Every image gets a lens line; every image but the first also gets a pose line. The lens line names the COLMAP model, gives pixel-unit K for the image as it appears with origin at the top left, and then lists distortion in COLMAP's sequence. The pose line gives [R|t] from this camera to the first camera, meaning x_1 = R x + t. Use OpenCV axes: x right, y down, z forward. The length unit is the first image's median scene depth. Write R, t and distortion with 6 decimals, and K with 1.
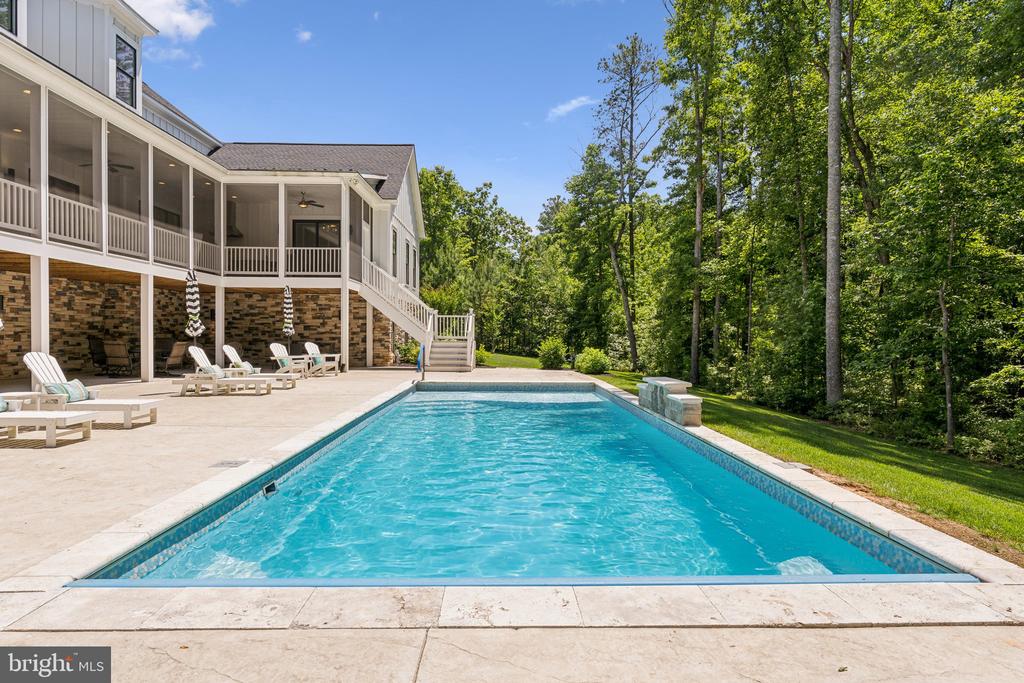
lens RADIAL K [[582.1, 0, 516.4], [0, 582.1, 340.1], [0, 0, 1]] dist [0.000371, 0.001634]
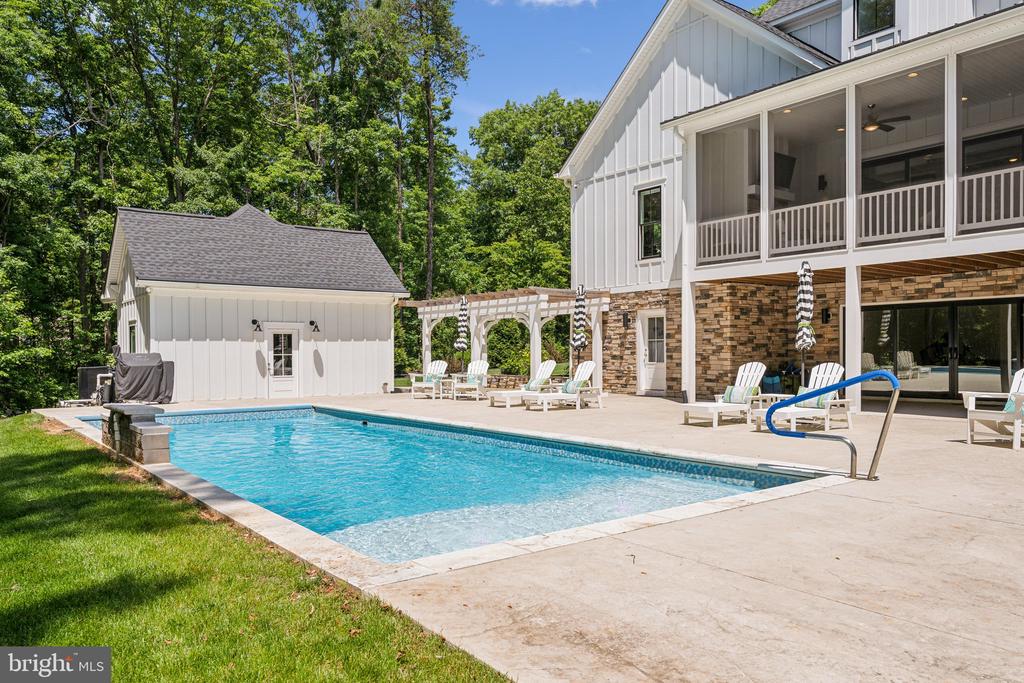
lens RADIAL K [[738.1, 0, 520.3], [0, 738.1, 363.5], [0, 0, 1]] dist [0.002217, 0.000396]
pose [[-0.801953, 0.006337, -0.597353, 0.197628], [-0.006035, 0.999807, 0.018707, -0.002724], [0.597356, 0.018607, -0.801760, 0.967311]]
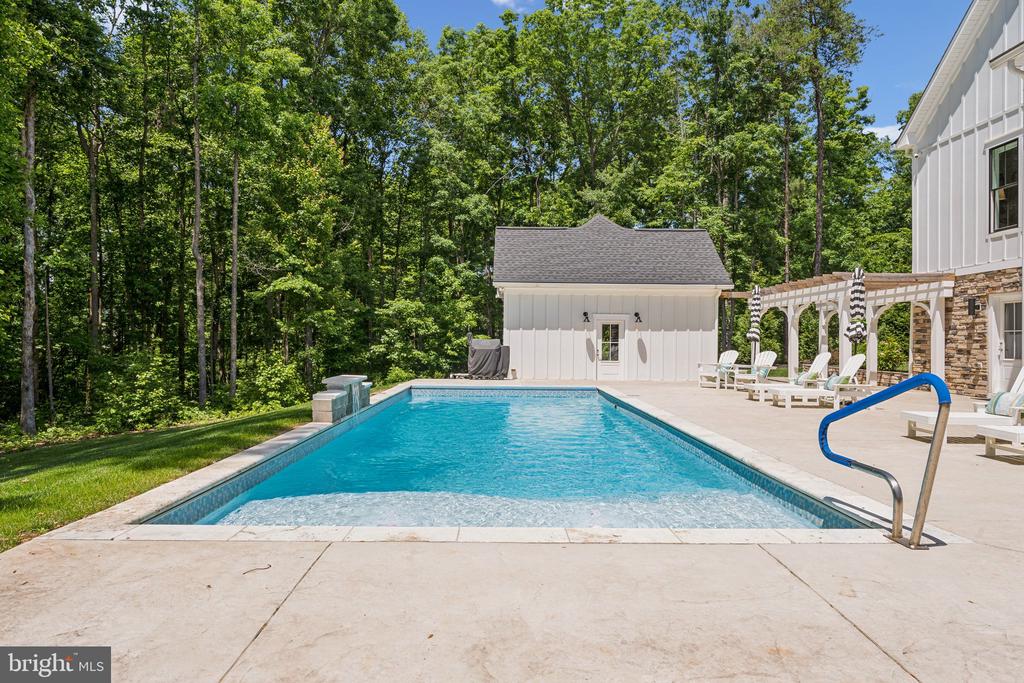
lens RADIAL K [[650.6, 0, 515.3], [0, 650.6, 332.5], [0, 0, 1]] dist [0.000236, 0.001106]
pose [[-0.999825, -0.018085, 0.004834, -0.010850], [-0.018102, 0.999830, -0.003608, -0.003150], [-0.004768, -0.003695, -0.999982, 0.981072]]
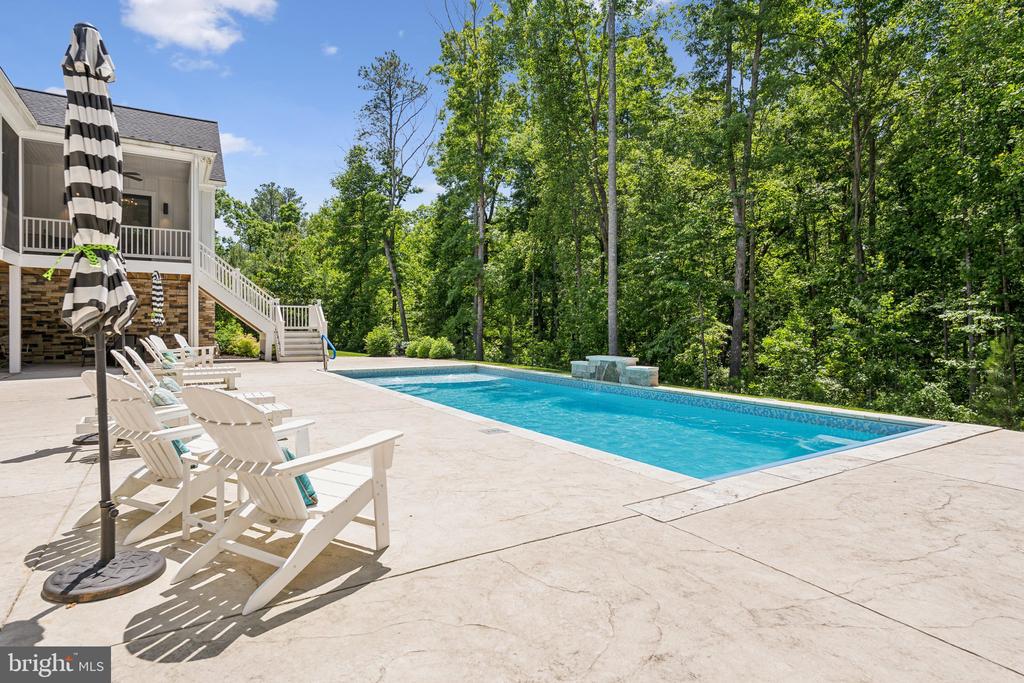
lens RADIAL K [[539.2, 0, 512.7], [0, 539.2, 335.4], [0, 0, 1]] dist [0.002174, 0.001180]
pose [[0.858853, -0.013480, 0.512045, -0.285727], [0.007449, 0.999877, 0.013827, -0.001408], [-0.512169, -0.008061, 0.858847, 0.008192]]
